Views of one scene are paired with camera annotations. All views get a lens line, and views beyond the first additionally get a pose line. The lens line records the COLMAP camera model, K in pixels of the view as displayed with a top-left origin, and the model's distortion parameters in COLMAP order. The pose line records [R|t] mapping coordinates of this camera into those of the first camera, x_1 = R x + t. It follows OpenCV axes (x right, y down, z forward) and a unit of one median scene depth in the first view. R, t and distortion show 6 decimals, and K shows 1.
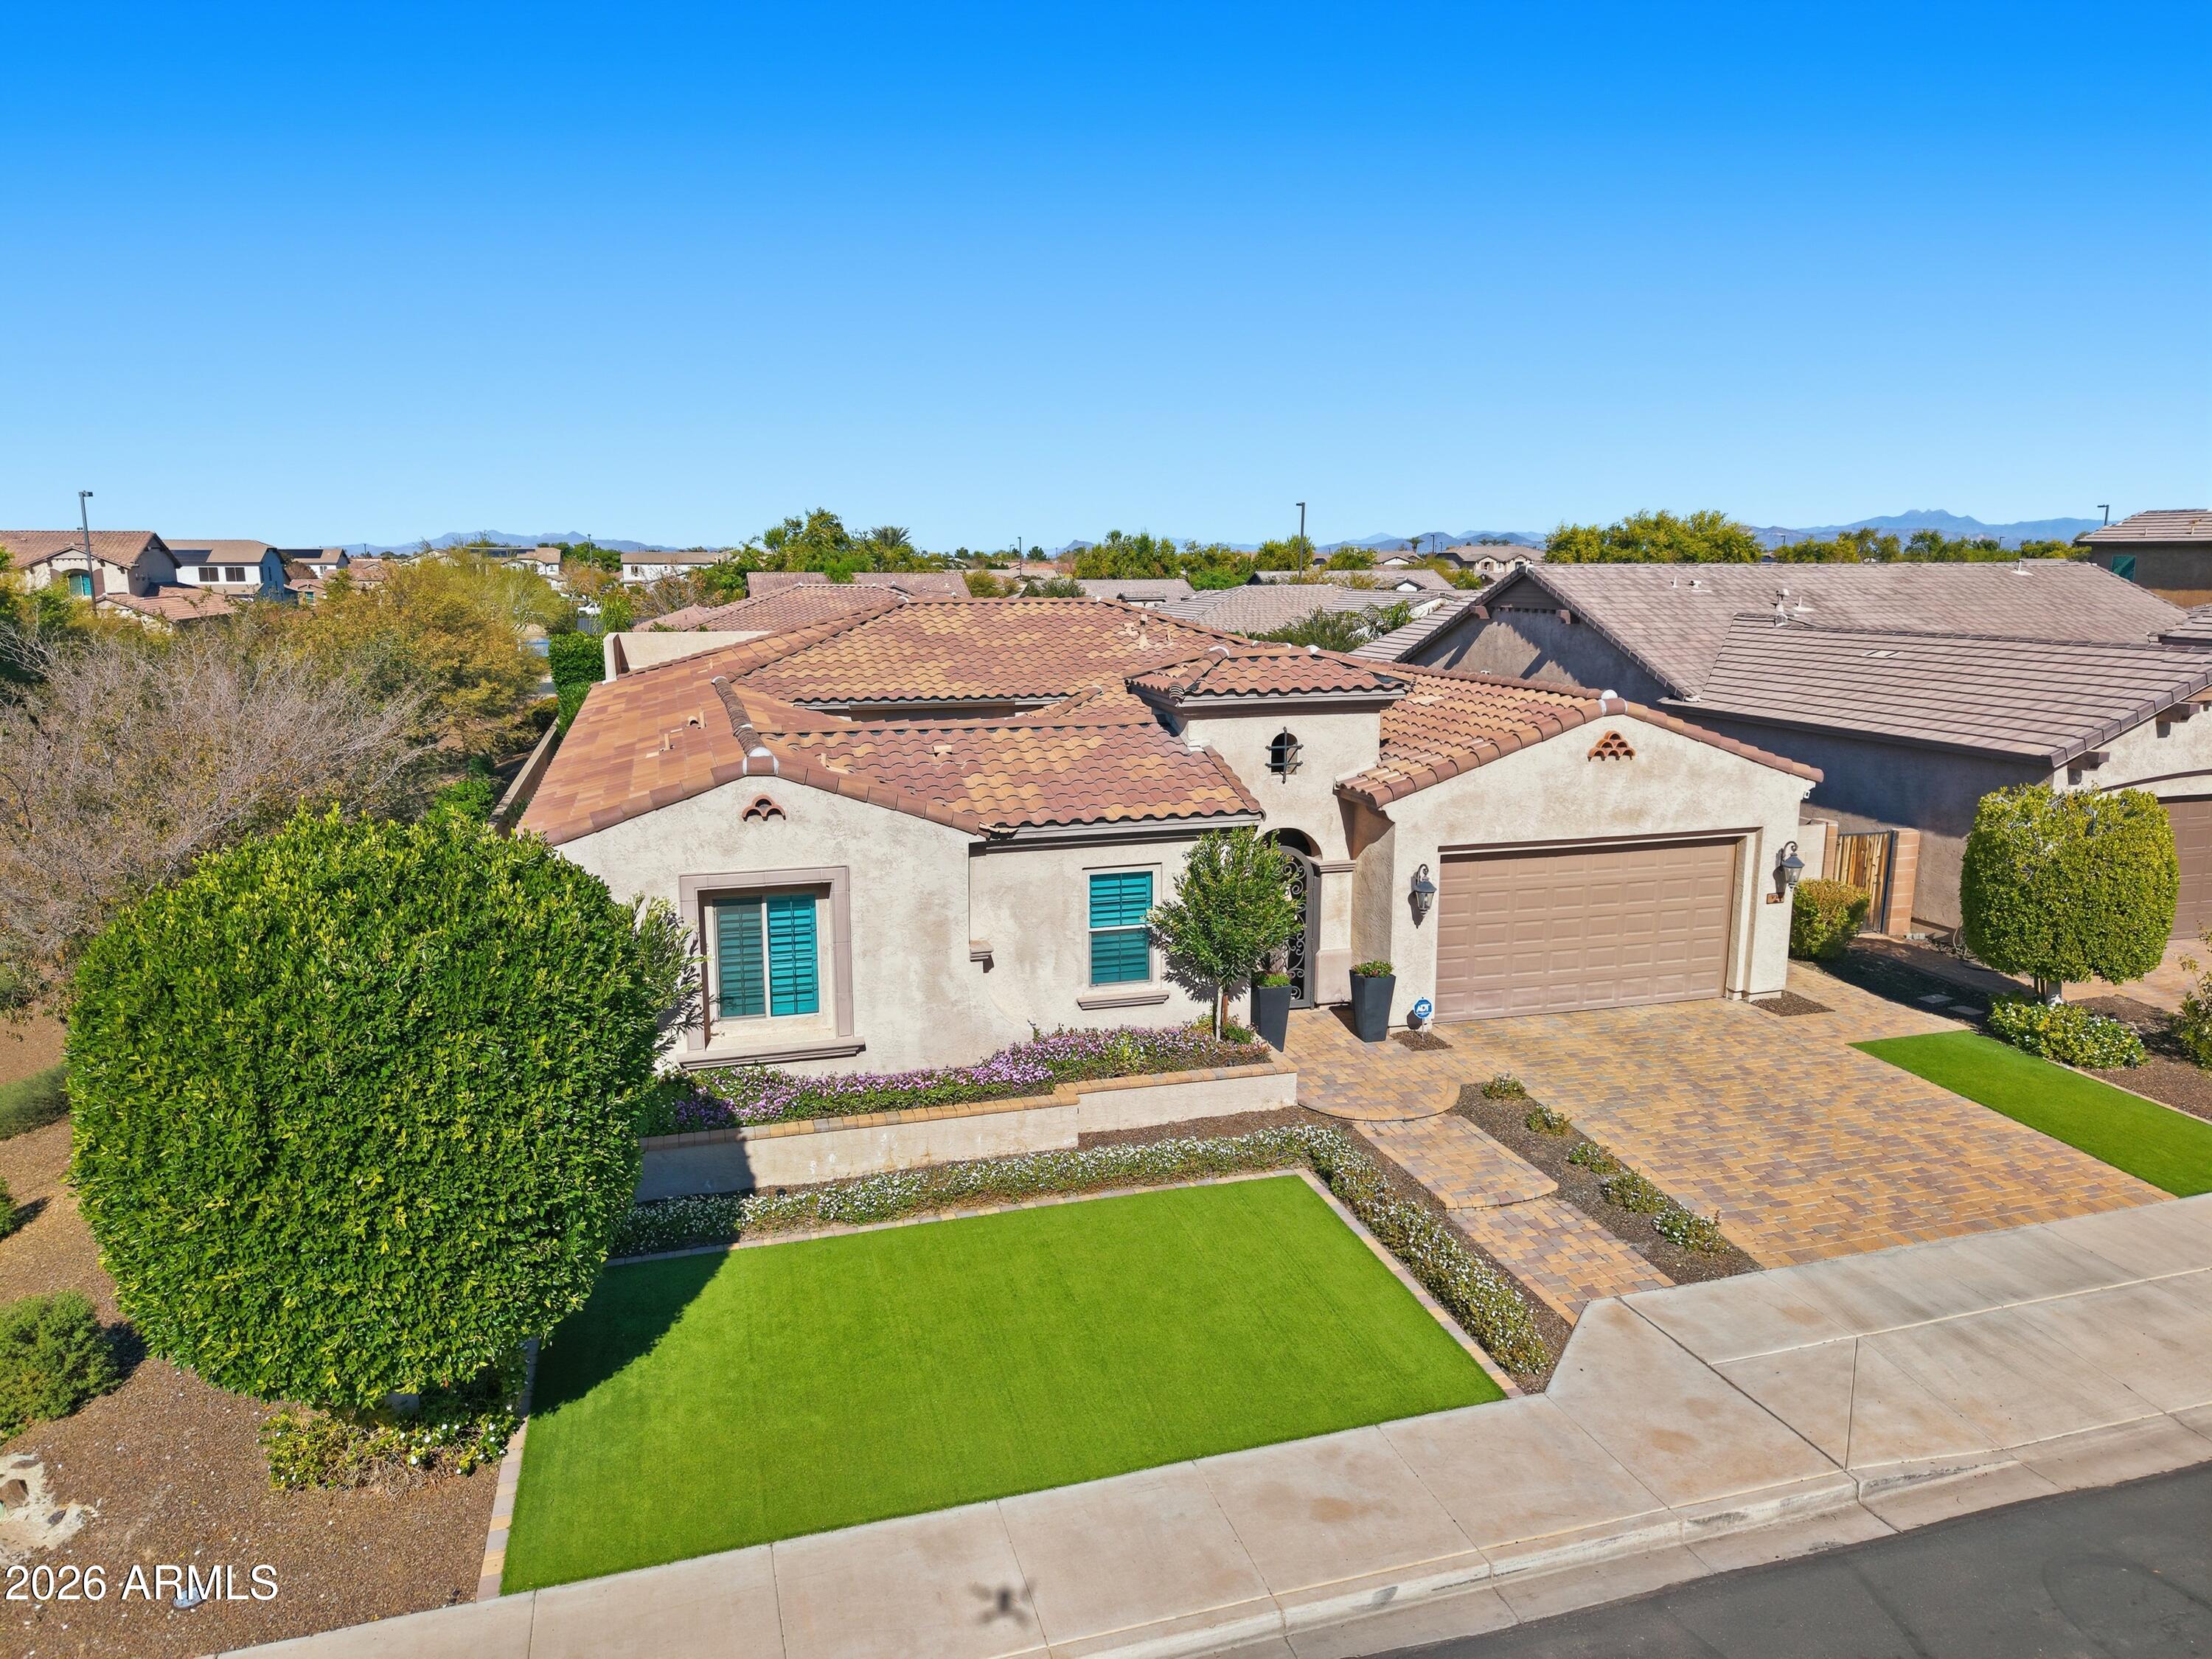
lens RADIAL K [[1478.3, 0, 1106.0], [0, 1478.3, 829.5], [0, 0, 1]] dist [0.025982, -0.024977]
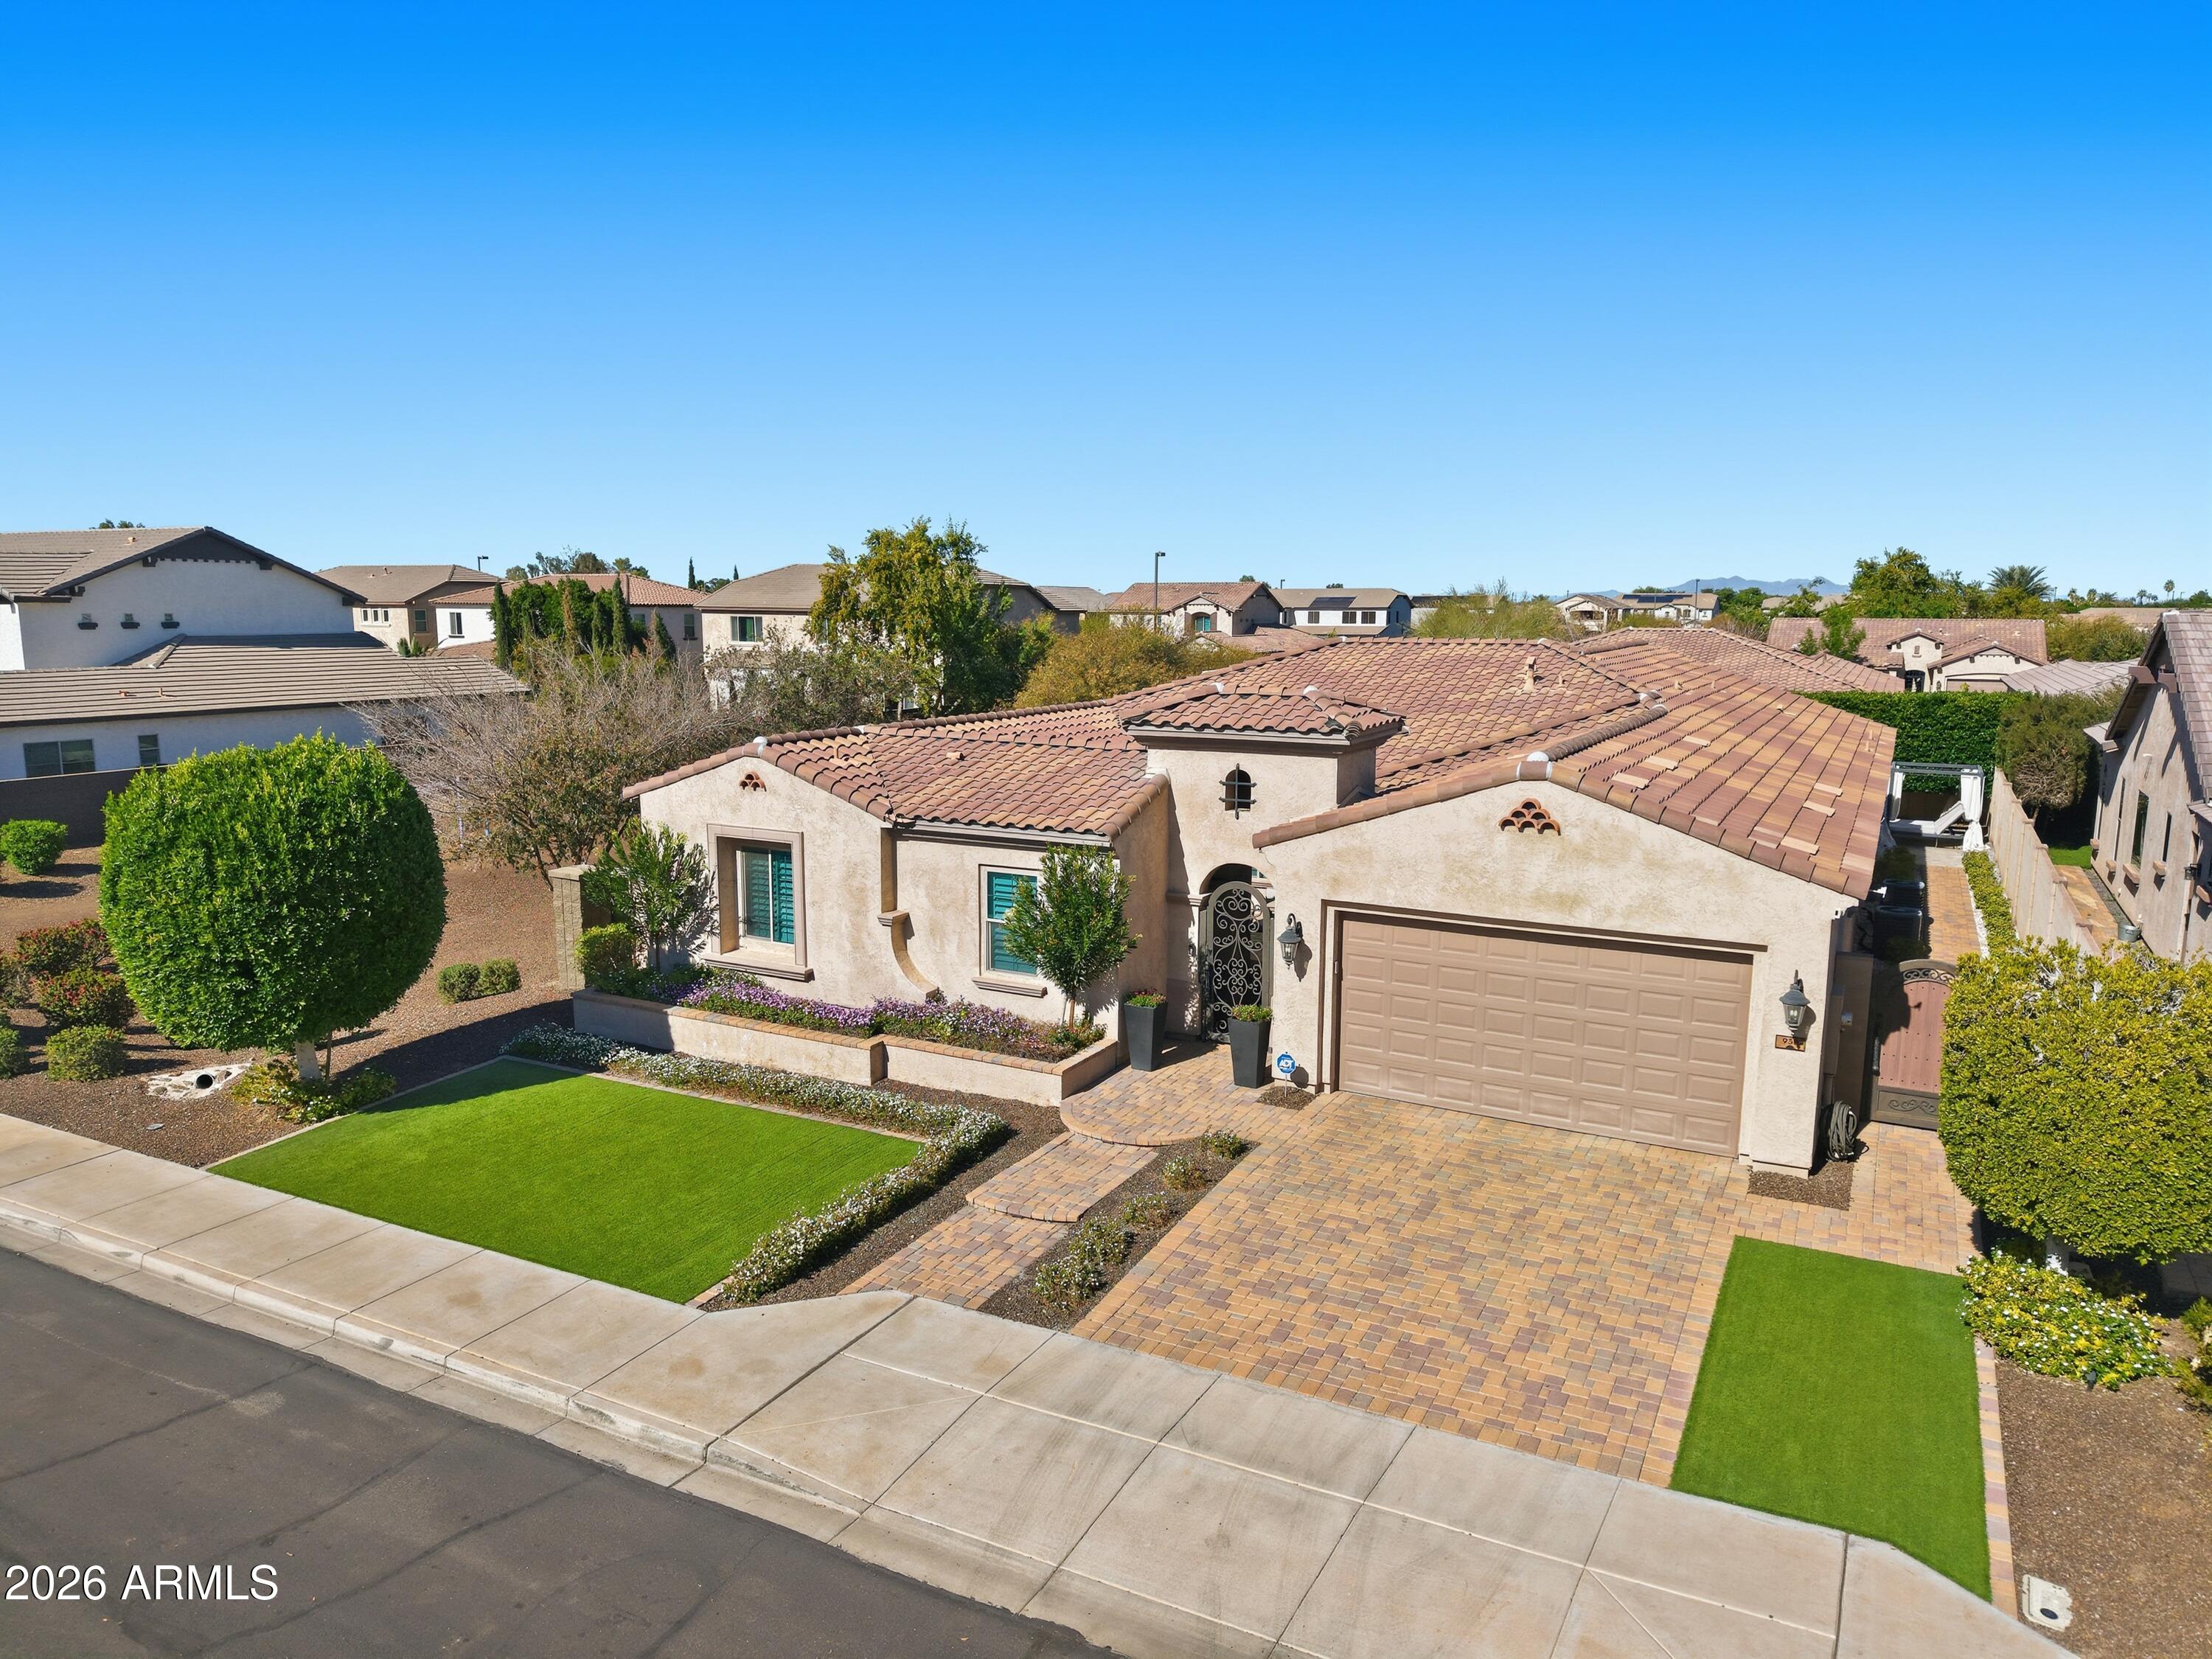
lens RADIAL K [[1472.6, 0, 1106.0], [0, 1472.6, 829.5], [0, 0, 1]] dist [0.058032, -0.080793]
pose [[0.709996, 0.110035, -0.695556, 0.832687], [-0.131101, 0.991103, 0.022968, -0.039247], [0.691895, 0.074881, 0.718105, 0.232700]]
